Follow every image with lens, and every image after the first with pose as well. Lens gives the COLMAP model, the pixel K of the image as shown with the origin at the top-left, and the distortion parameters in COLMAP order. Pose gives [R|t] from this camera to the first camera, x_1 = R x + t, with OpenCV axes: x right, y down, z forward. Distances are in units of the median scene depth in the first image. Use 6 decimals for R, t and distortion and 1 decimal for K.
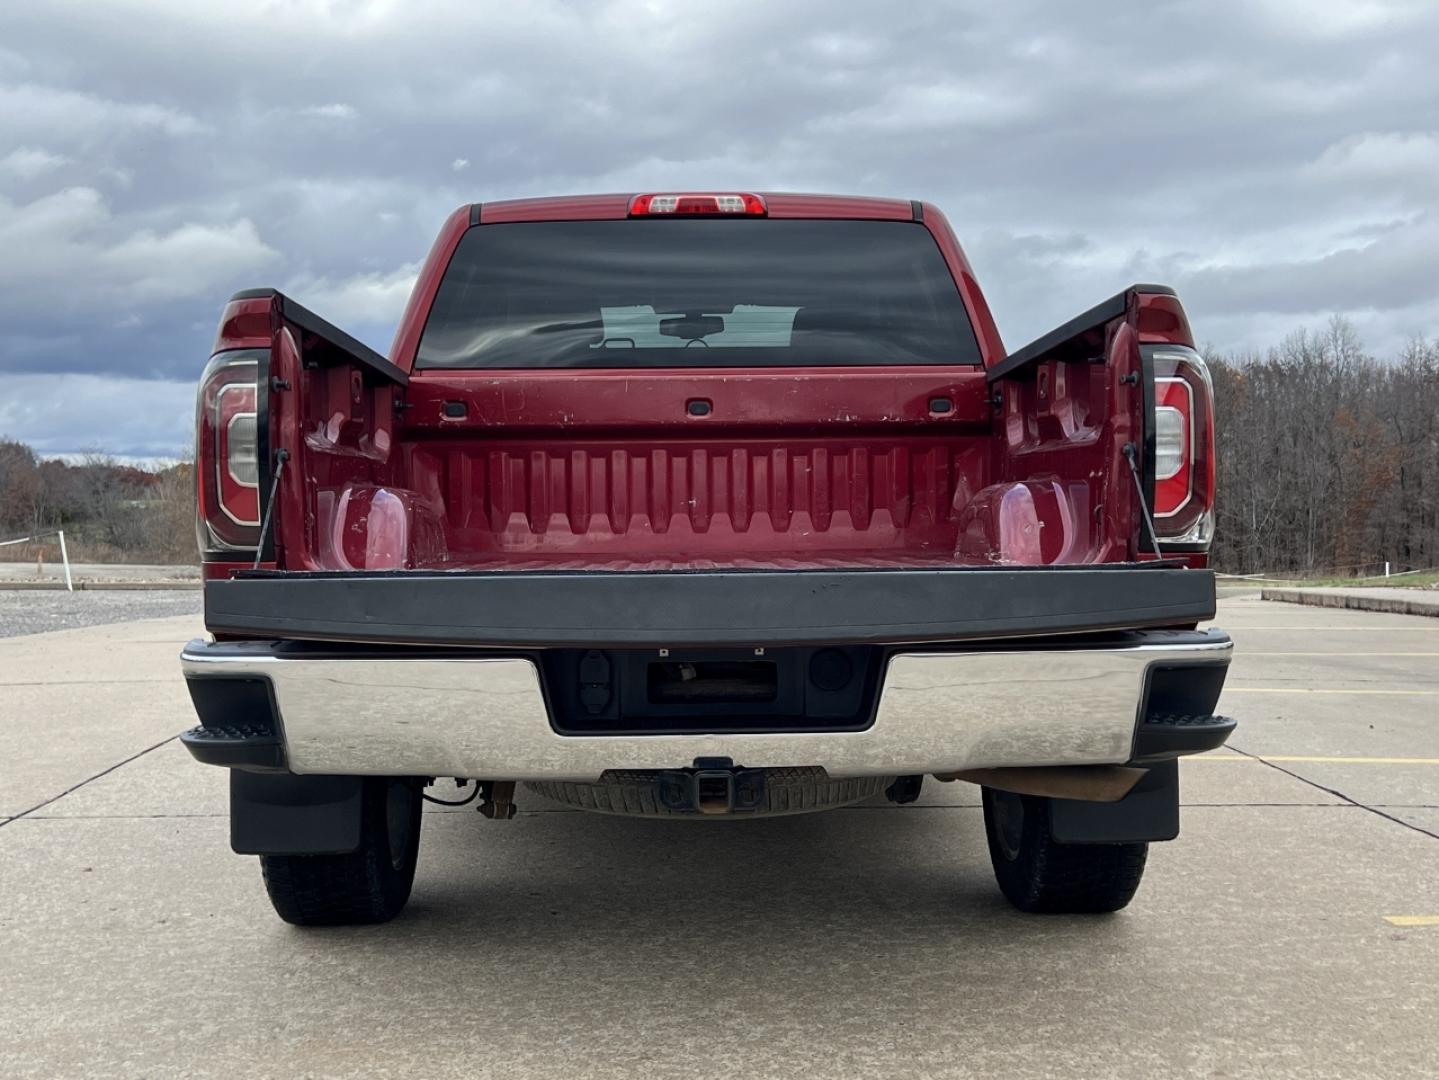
lens RADIAL K [[1817.2, 0, 759.8], [0, 1817.2, 572.5], [0, 0, 1]] dist [0.197130, -0.486385]
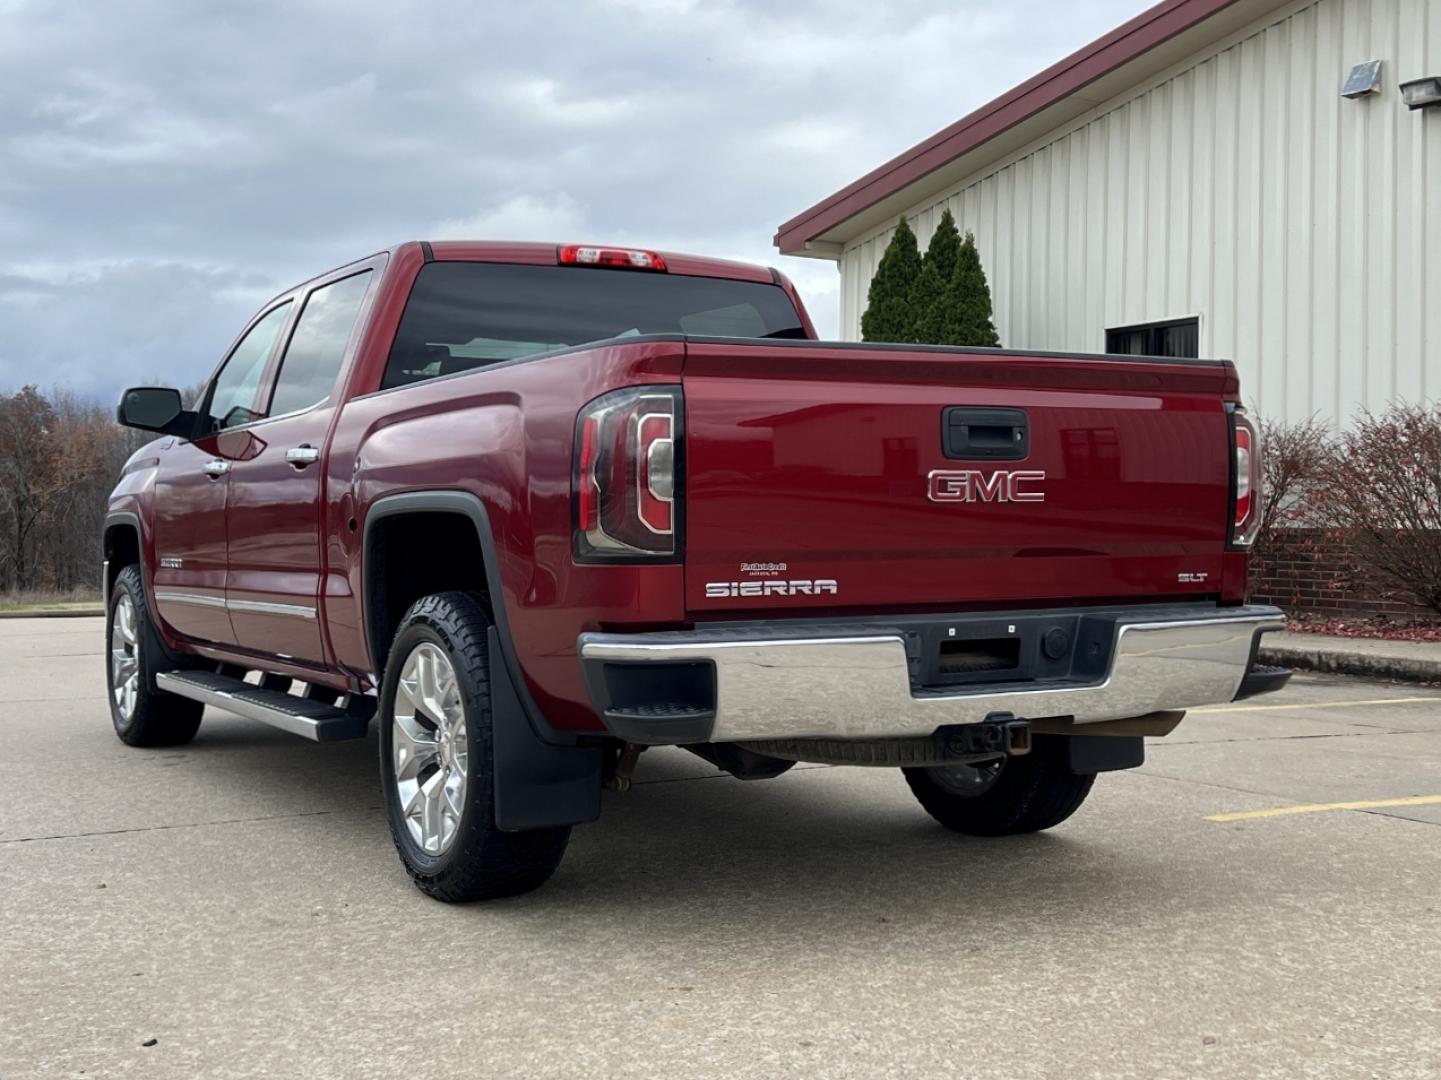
lens RADIAL K [[1760.2, 0, 764.0], [0, 1760.2, 535.1], [0, 0, 1]] dist [0.165253, -0.002985]
pose [[0.878056, -0.003862, 0.478541, -0.637561], [0.018744, 0.999478, -0.026326, 0.004968], [-0.478190, 0.032086, 0.877670, -0.015807]]
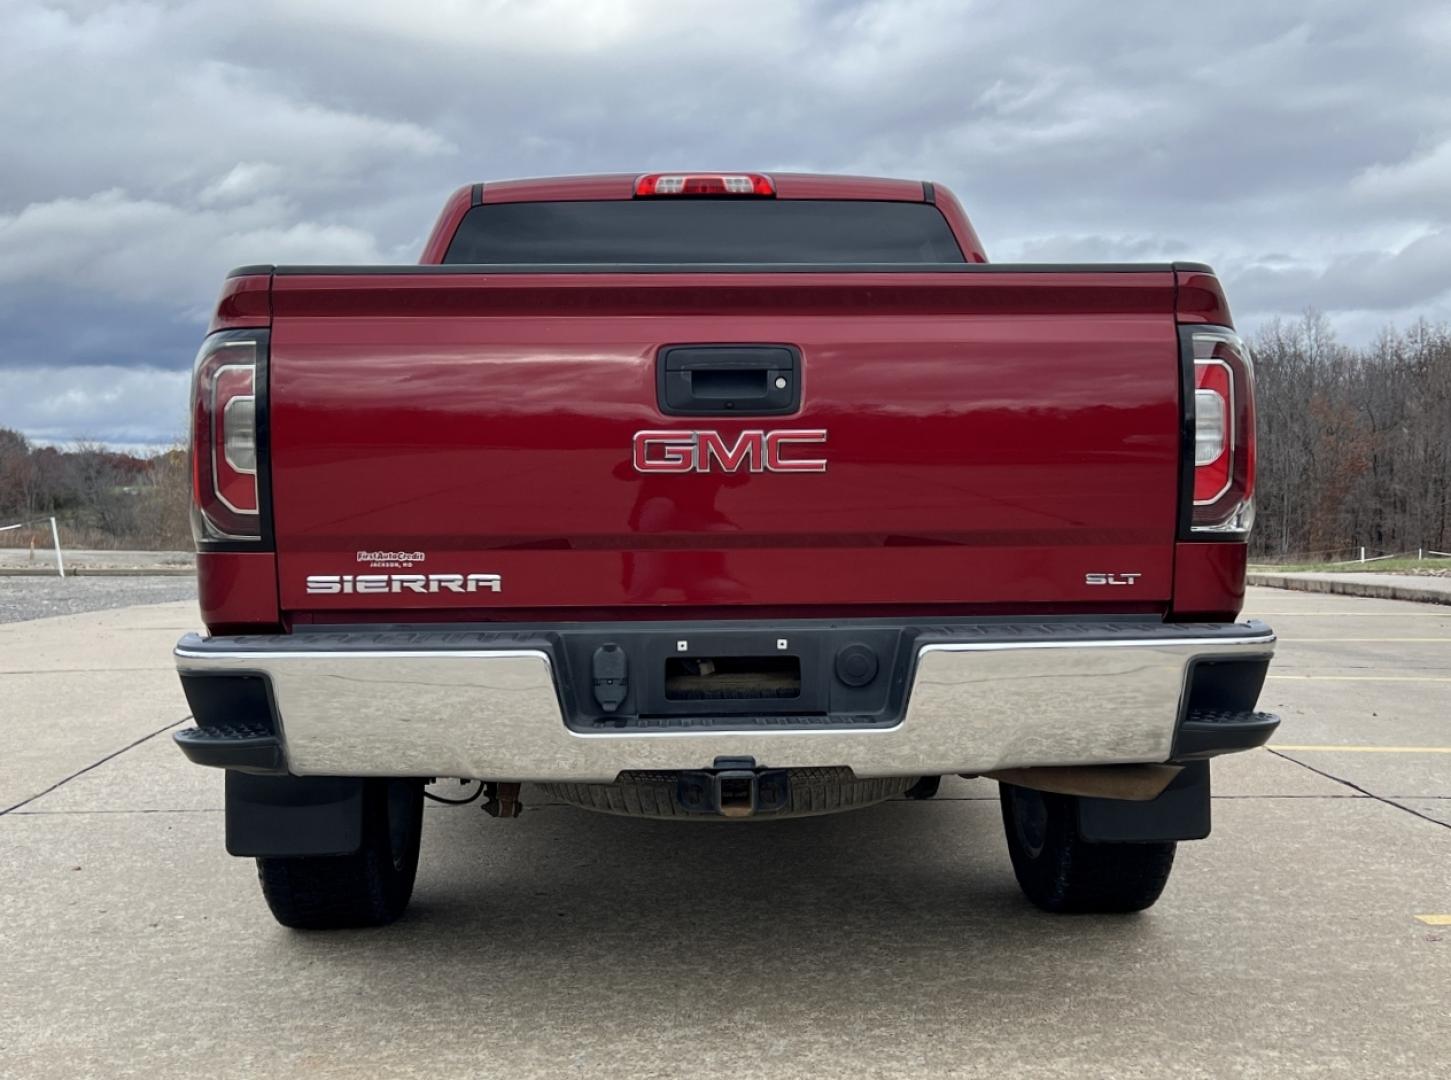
lens RADIAL K [[1786.8, 0, 763.6], [0, 1786.8, 543.8], [0, 0, 1]] dist [0.181538, -0.417247]
pose [[0.999939, -0.000650, 0.011063, -0.017381], [0.000733, 0.999972, -0.007490, -0.002549], [-0.011058, 0.007498, 0.999911, 0.052346]]
